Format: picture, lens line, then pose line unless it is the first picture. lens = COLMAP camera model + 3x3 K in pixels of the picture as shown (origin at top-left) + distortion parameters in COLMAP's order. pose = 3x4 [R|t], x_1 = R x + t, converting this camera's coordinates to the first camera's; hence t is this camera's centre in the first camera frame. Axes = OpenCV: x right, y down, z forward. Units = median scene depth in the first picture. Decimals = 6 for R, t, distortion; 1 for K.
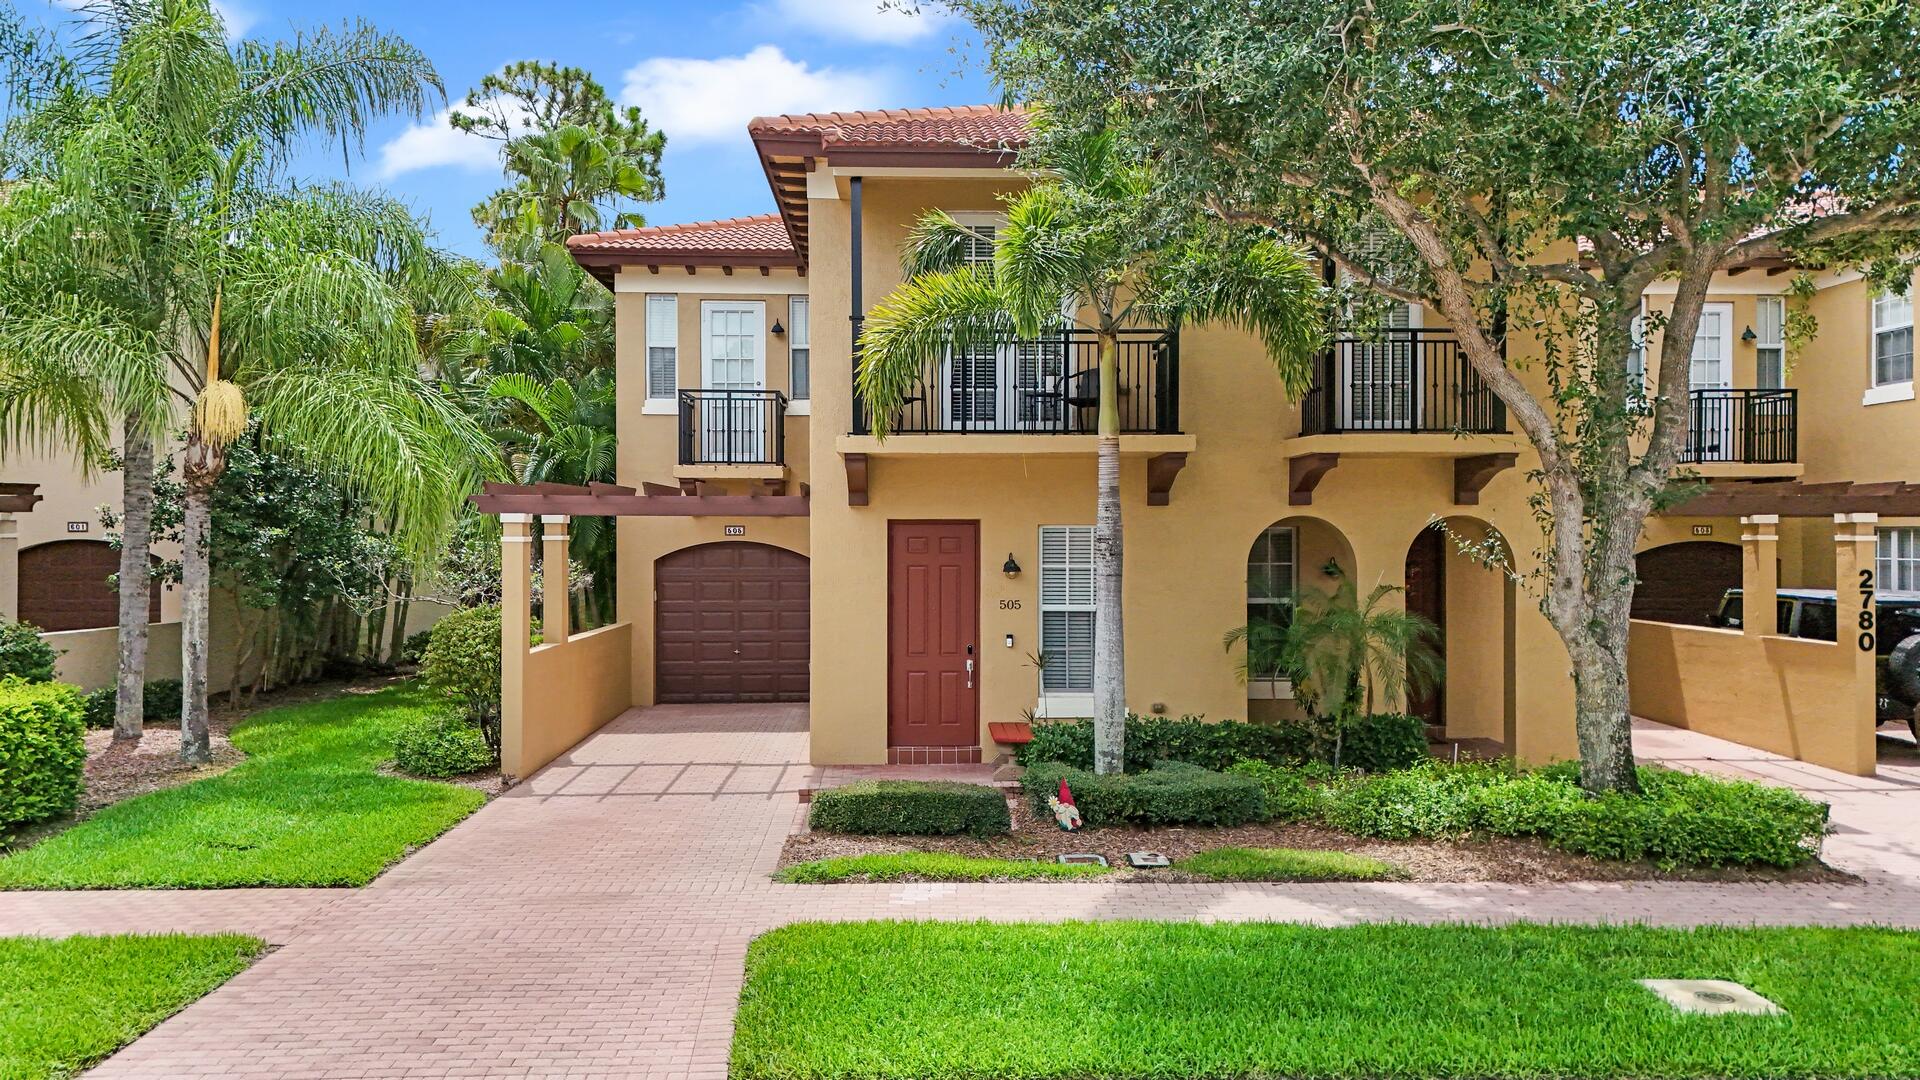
lens RADIAL K [[1411.4, 0, 960.0], [0, 1411.4, 540.0], [0, 0, 1]] dist [0.088480, -0.102544]
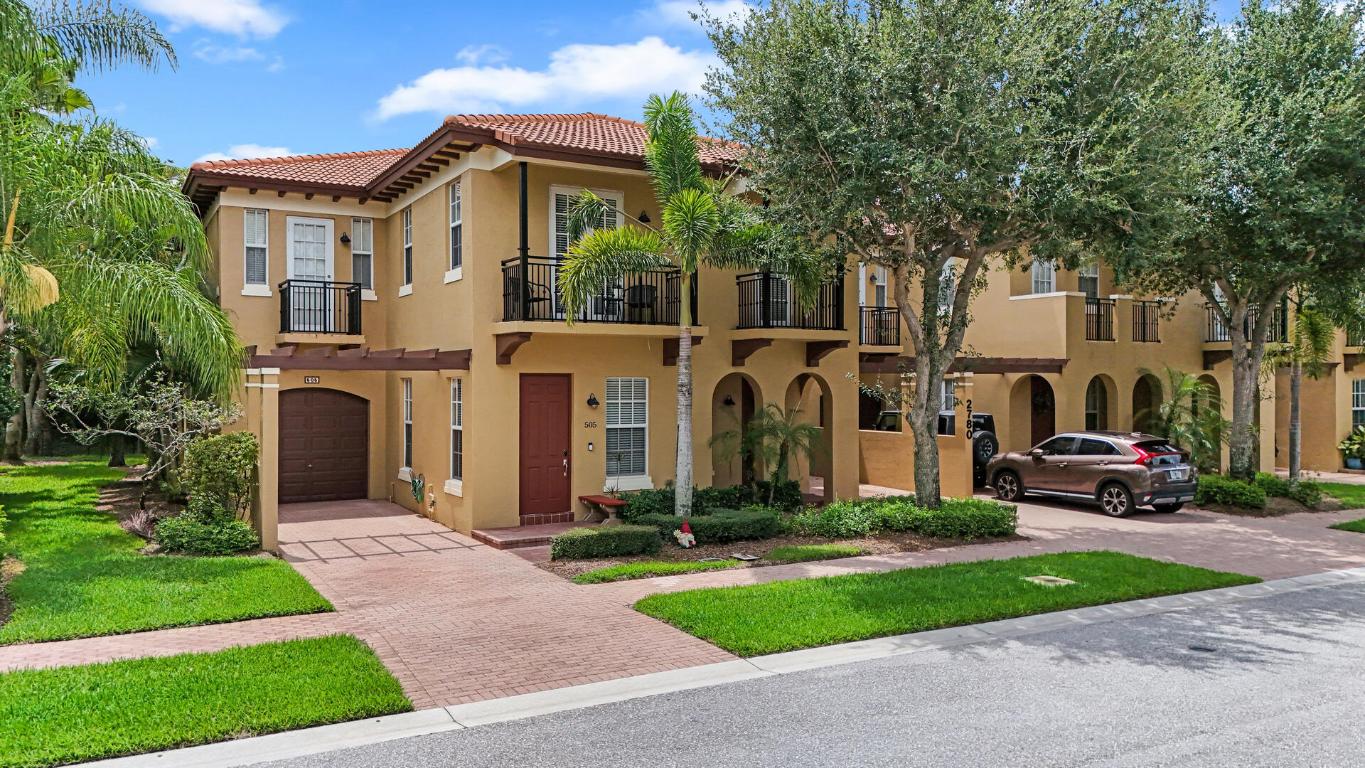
lens RADIAL K [[1003.4, 0, 682.5], [0, 1003.4, 384.0], [0, 0, 1]] dist [0.088480, -0.102544]
pose [[0.888479, -0.000470, 0.458918, -0.415768], [0.001921, 0.999995, -0.002695, 0.001307], [-0.458914, 0.003276, 0.888475, -0.101301]]
